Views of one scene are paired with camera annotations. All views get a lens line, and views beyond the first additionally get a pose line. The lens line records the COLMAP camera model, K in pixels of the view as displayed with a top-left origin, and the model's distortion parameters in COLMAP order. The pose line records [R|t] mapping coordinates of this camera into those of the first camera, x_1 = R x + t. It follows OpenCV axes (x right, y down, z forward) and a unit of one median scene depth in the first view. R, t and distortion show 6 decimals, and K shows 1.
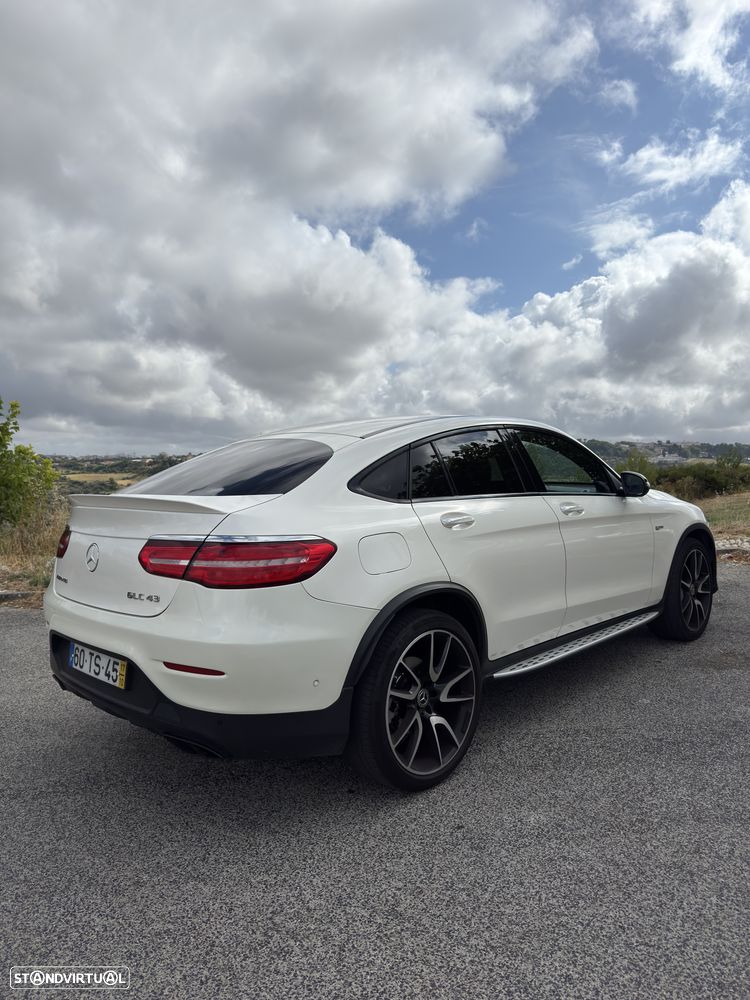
lens RADIAL K [[718.2, 0, 365.2], [0, 718.2, 497.4], [0, 0, 1]] dist [0.005285, -0.007894]
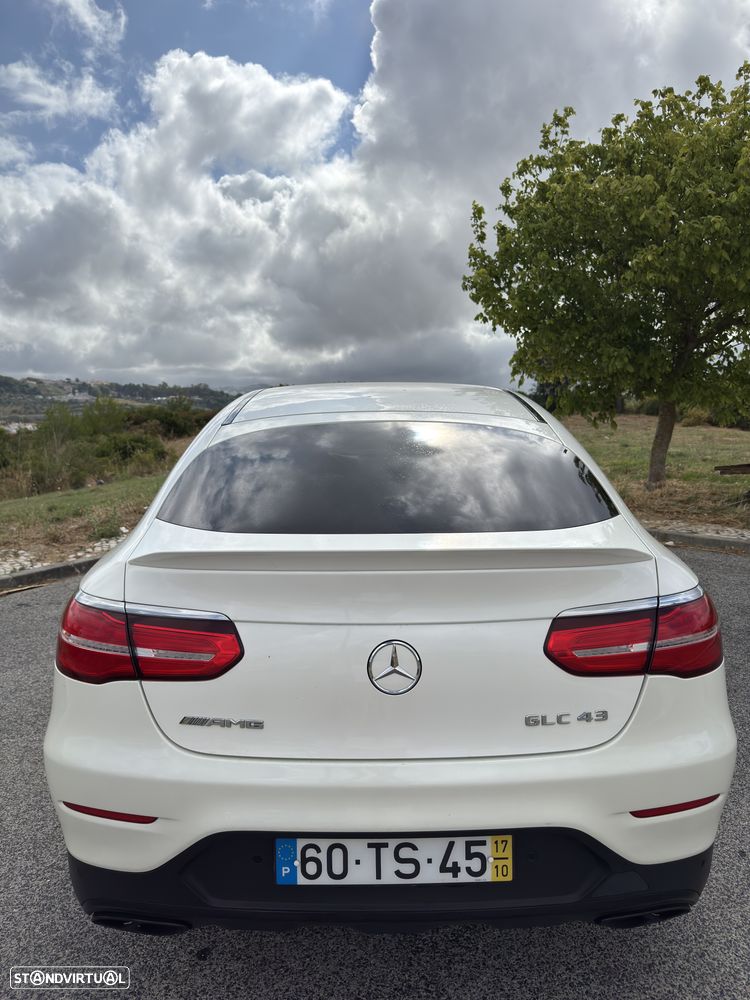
lens RADIAL K [[704.8, 0, 364.9], [0, 704.8, 506.0], [0, 0, 1]] dist [-0.004954, 0.004759]
pose [[0.699335, -0.091418, 0.708925, -0.774775], [0.020163, 0.993916, 0.108278, -0.093187], [-0.714510, -0.061428, 0.696923, 0.695665]]
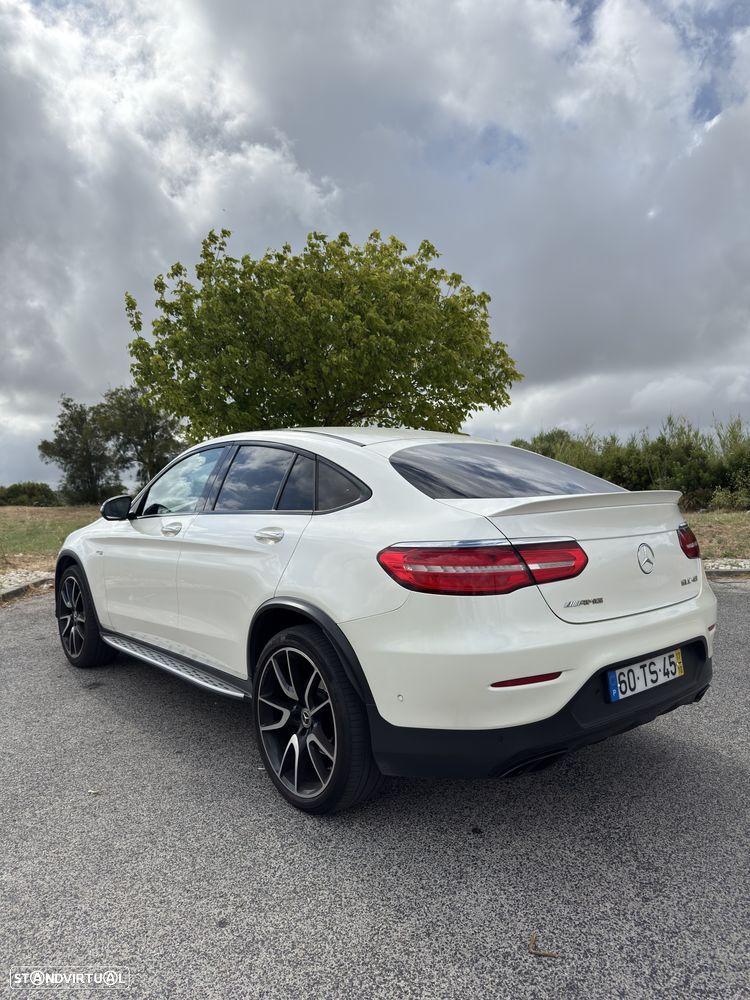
lens RADIAL K [[718.4, 0, 379.7], [0, 718.4, 502.4], [0, 0, 1]] dist [0.003659, -0.001595]
pose [[0.080776, 0.004243, 0.996723, -1.392783], [0.061190, 0.998084, -0.009208, -0.002035], [-0.994852, 0.061733, 0.080362, 1.316195]]
